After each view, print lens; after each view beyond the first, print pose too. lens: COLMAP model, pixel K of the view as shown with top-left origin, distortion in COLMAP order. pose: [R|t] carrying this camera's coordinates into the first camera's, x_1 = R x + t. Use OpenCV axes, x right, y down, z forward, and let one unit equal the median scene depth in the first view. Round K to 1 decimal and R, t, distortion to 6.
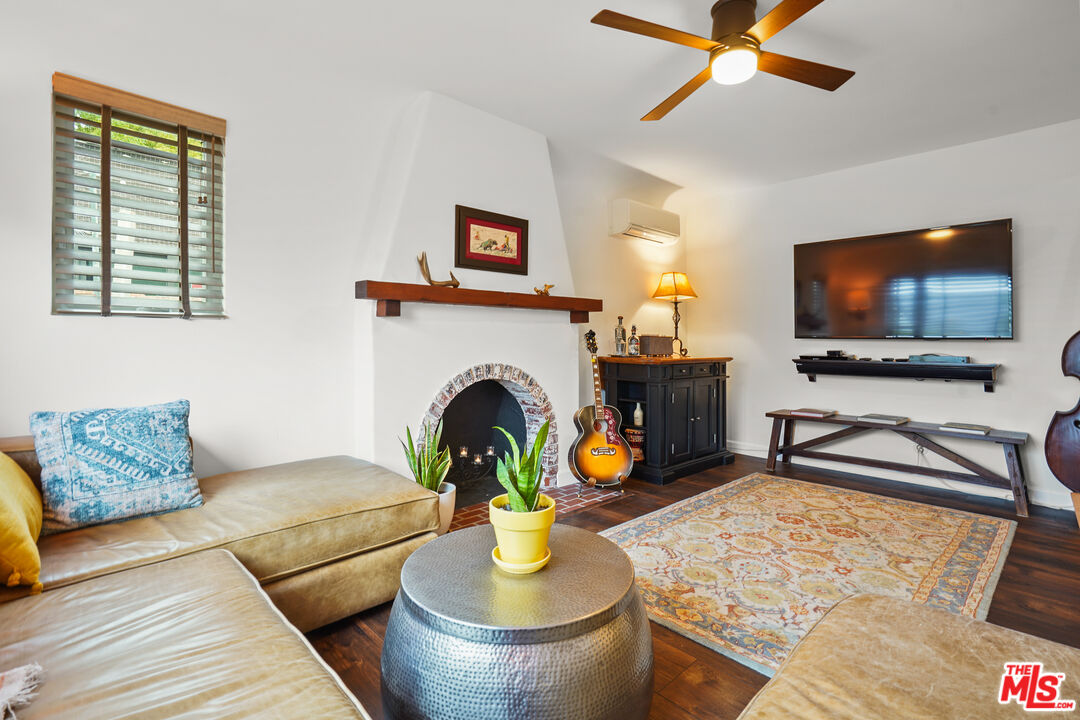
lens RADIAL K [[502.4, 0, 539.1], [0, 502.4, 337.4], [0, 0, 1]] dist [0.000247, 0.000006]
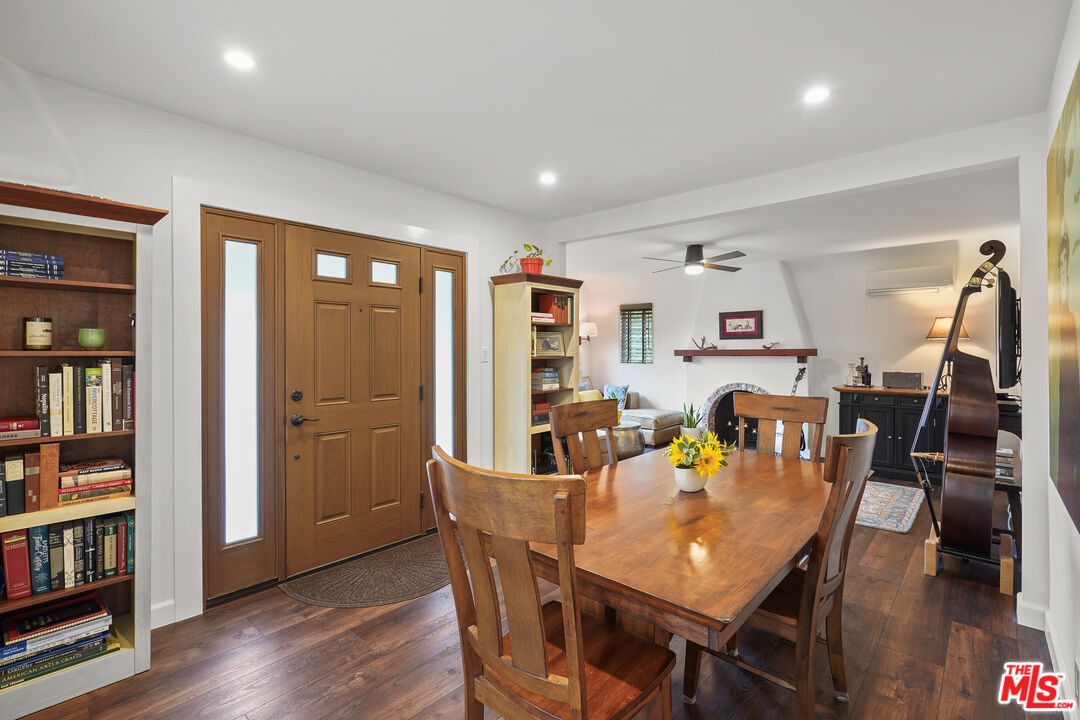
lens RADIAL K [[500.9, 0, 540.0], [0, 500.9, 360.0], [0, 0, 1]] dist [0.000611, -0.000008]
pose [[0.090323, 0.013179, -0.995825, 1.946990], [0.008676, 0.999864, 0.014019, -0.081744], [0.995875, -0.009906, 0.090196, -0.028813]]
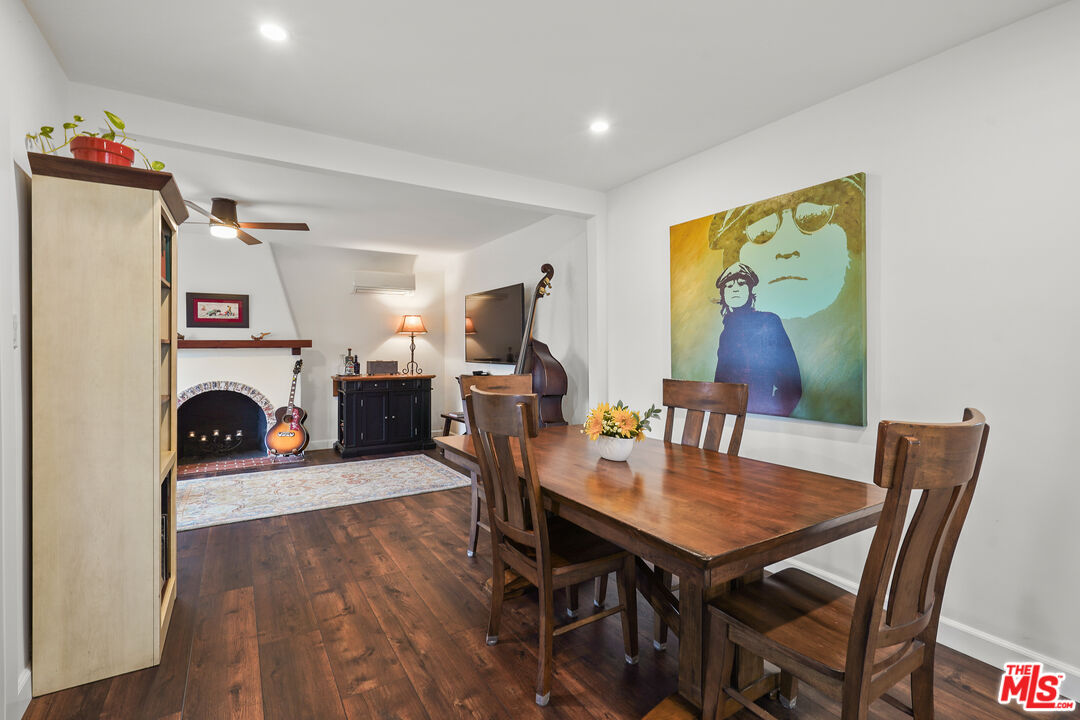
lens RADIAL K [[493.3, 0, 535.3], [0, 493.3, 344.4], [0, 0, 1]] dist [-0.000249, -0.000041]
pose [[0.979983, -0.010642, -0.198798, 1.321976], [0.010471, 0.999943, -0.001911, -0.059701], [0.198807, -0.000208, 0.980039, -0.445770]]
